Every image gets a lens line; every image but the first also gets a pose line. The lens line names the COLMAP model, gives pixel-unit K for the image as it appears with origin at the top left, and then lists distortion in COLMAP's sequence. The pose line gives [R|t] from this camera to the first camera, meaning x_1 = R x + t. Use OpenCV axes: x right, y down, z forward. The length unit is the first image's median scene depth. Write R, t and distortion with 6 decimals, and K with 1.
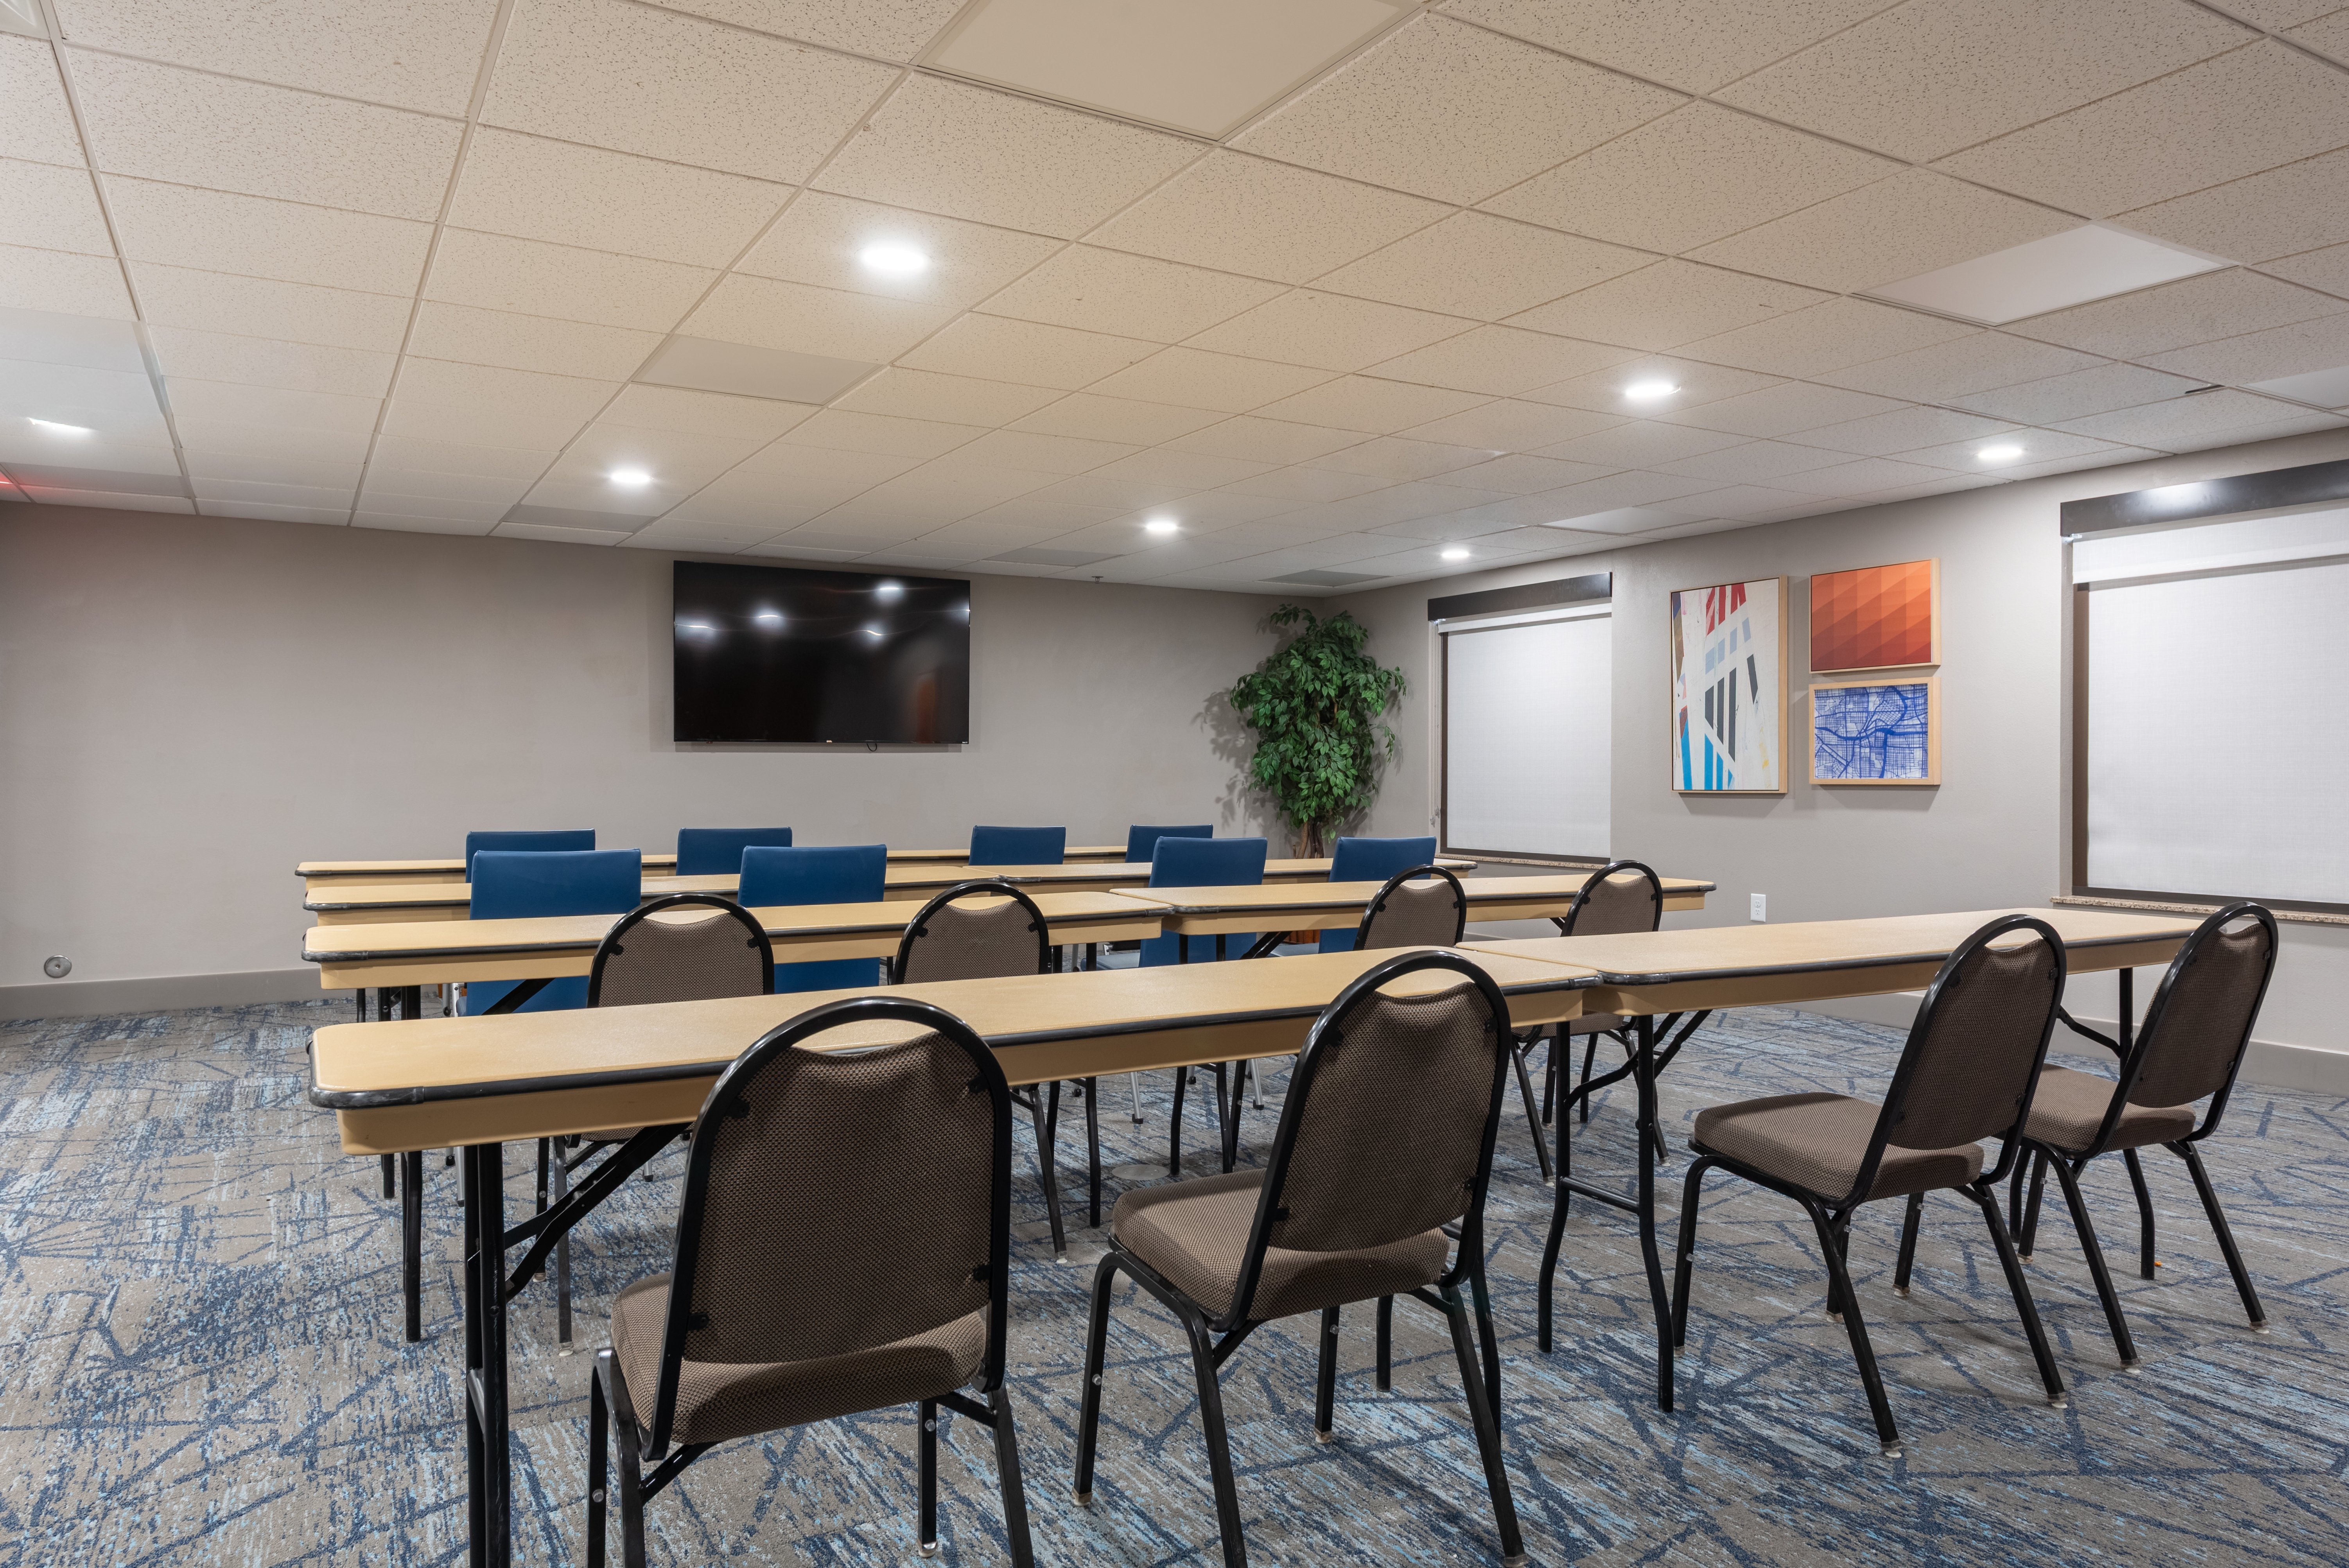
lens RADIAL K [[1397.2, 0, 1174.5], [0, 1397.2, 784.0], [0, 0, 1]] dist [0.170392, -0.000104]
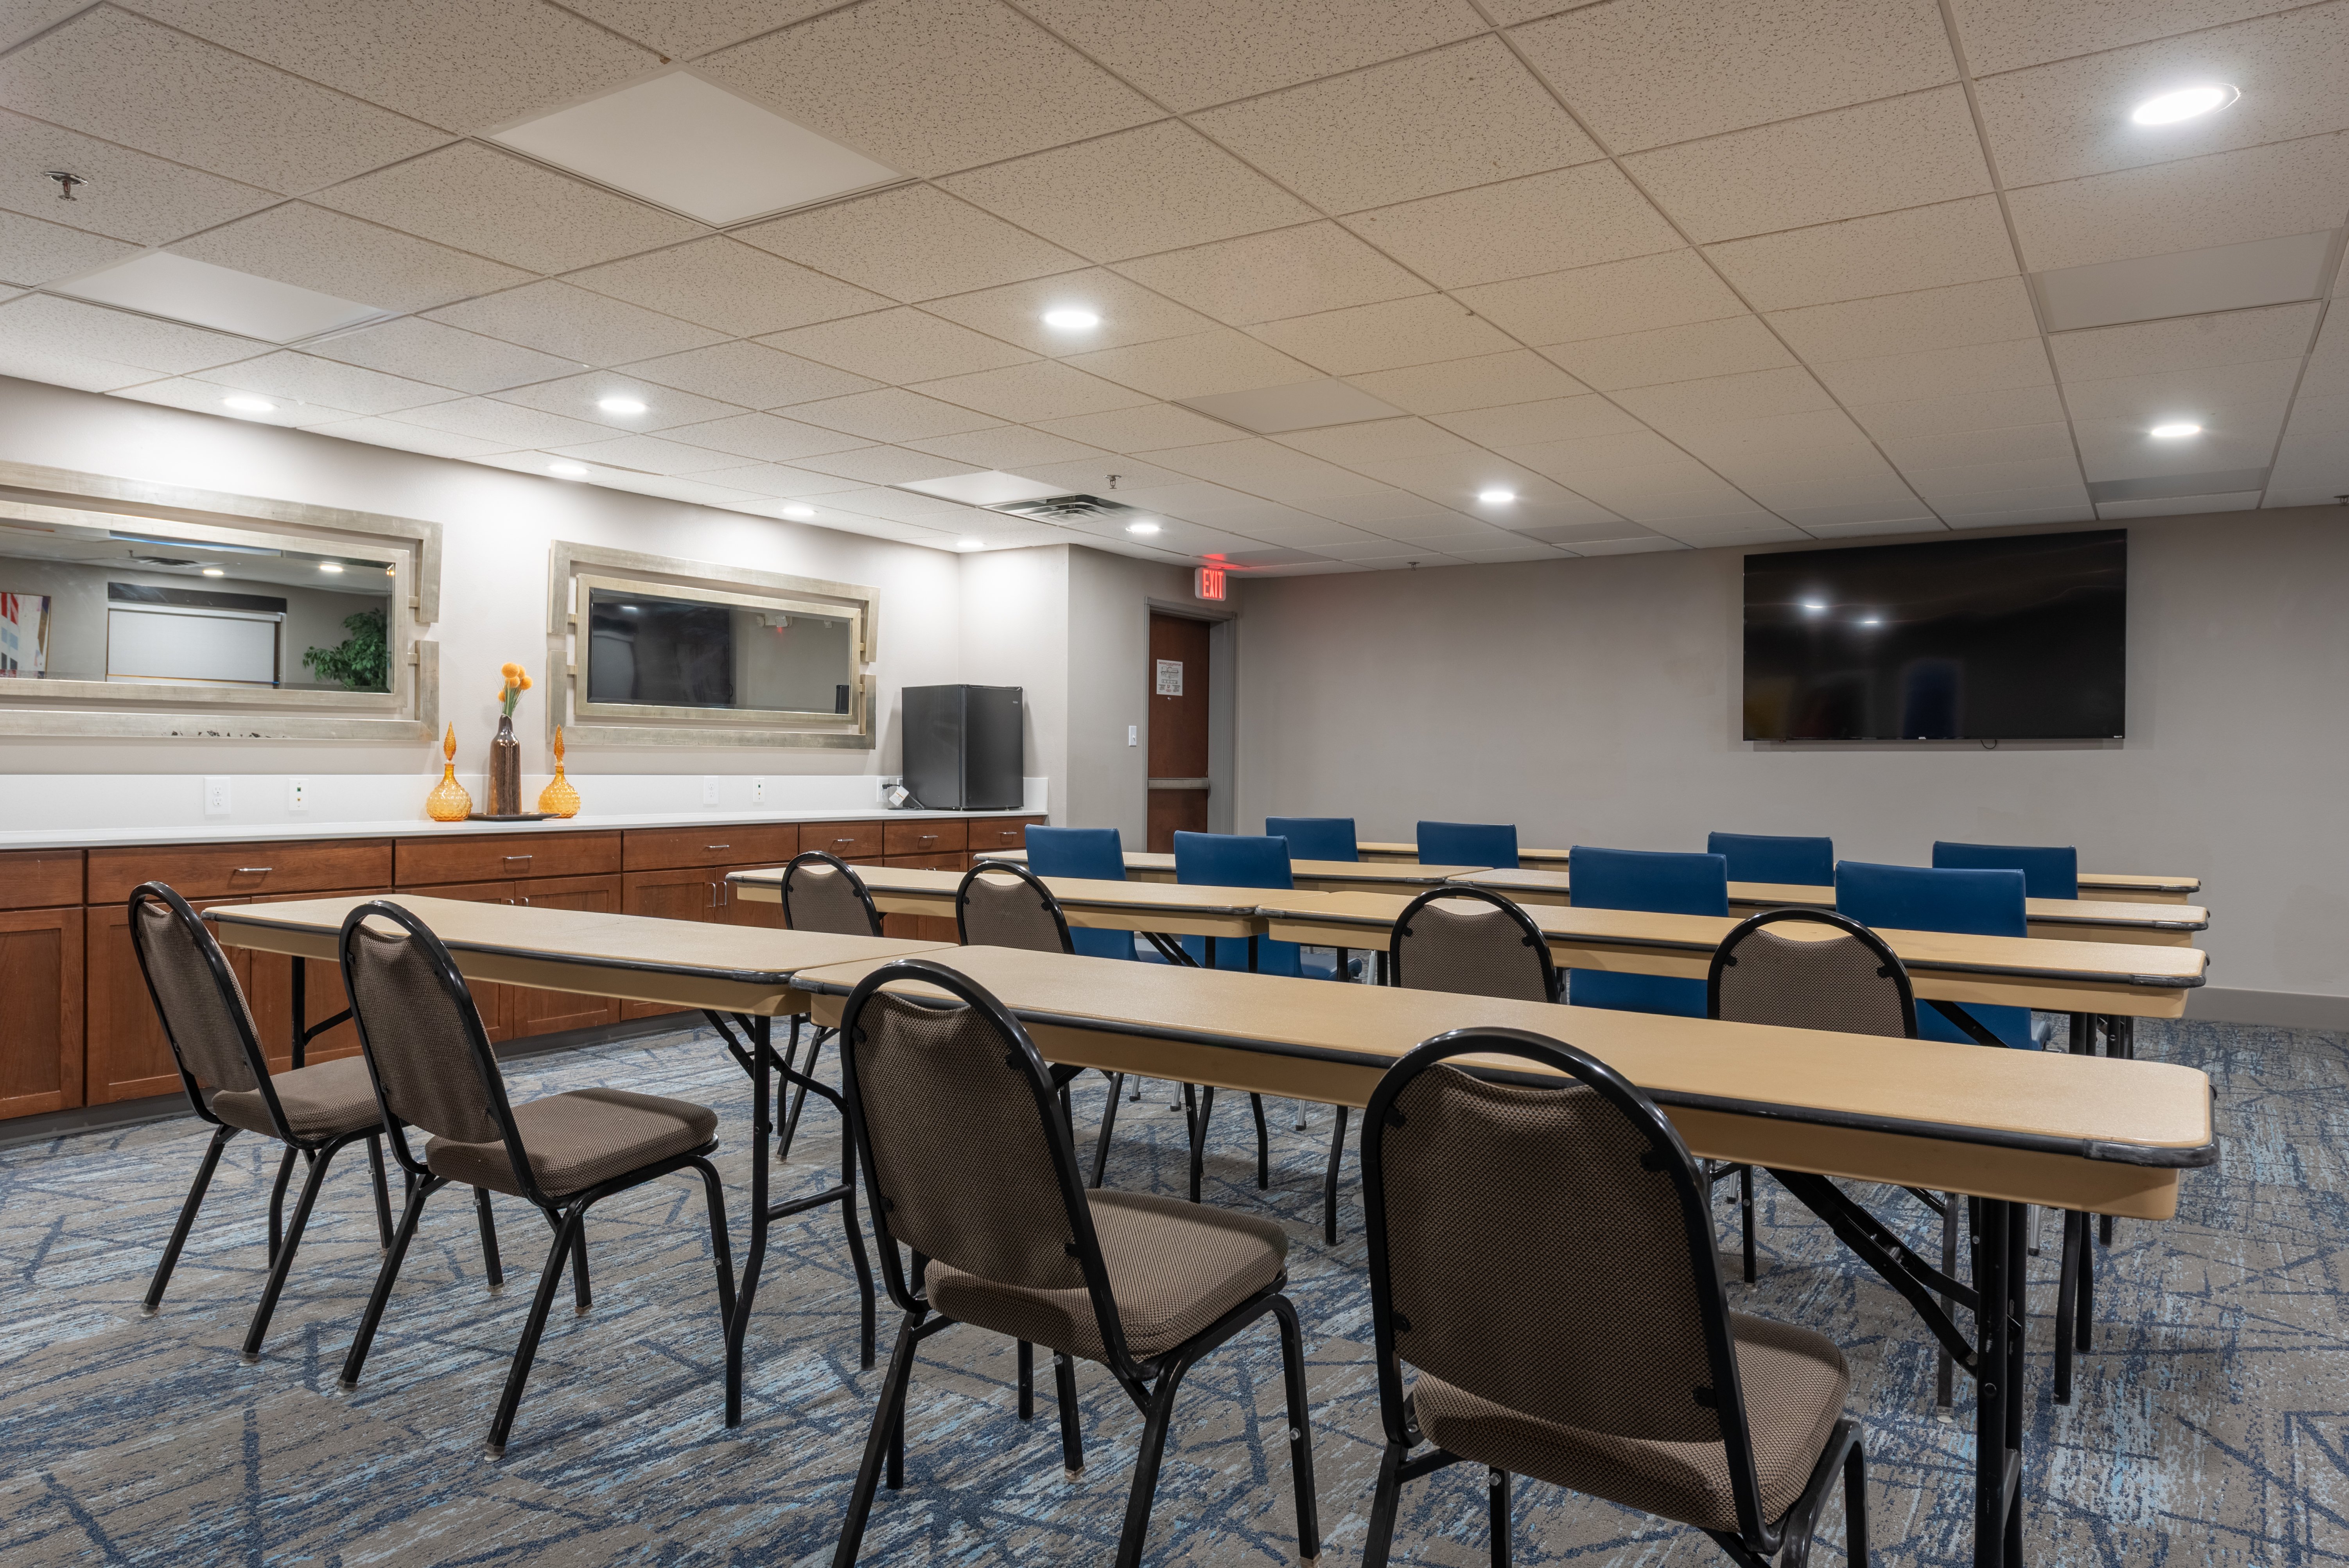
lens RADIAL K [[1536.1, 0, 1172.2], [0, 1536.1, 771.1], [0, 0, 1]] dist [0.167130, -0.000044]
pose [[0.416119, -0.004907, -0.909297, 0.881668], [-0.004407, 0.999963, -0.007413, 0.006552], [0.909299, 0.007092, 0.416082, 0.527998]]
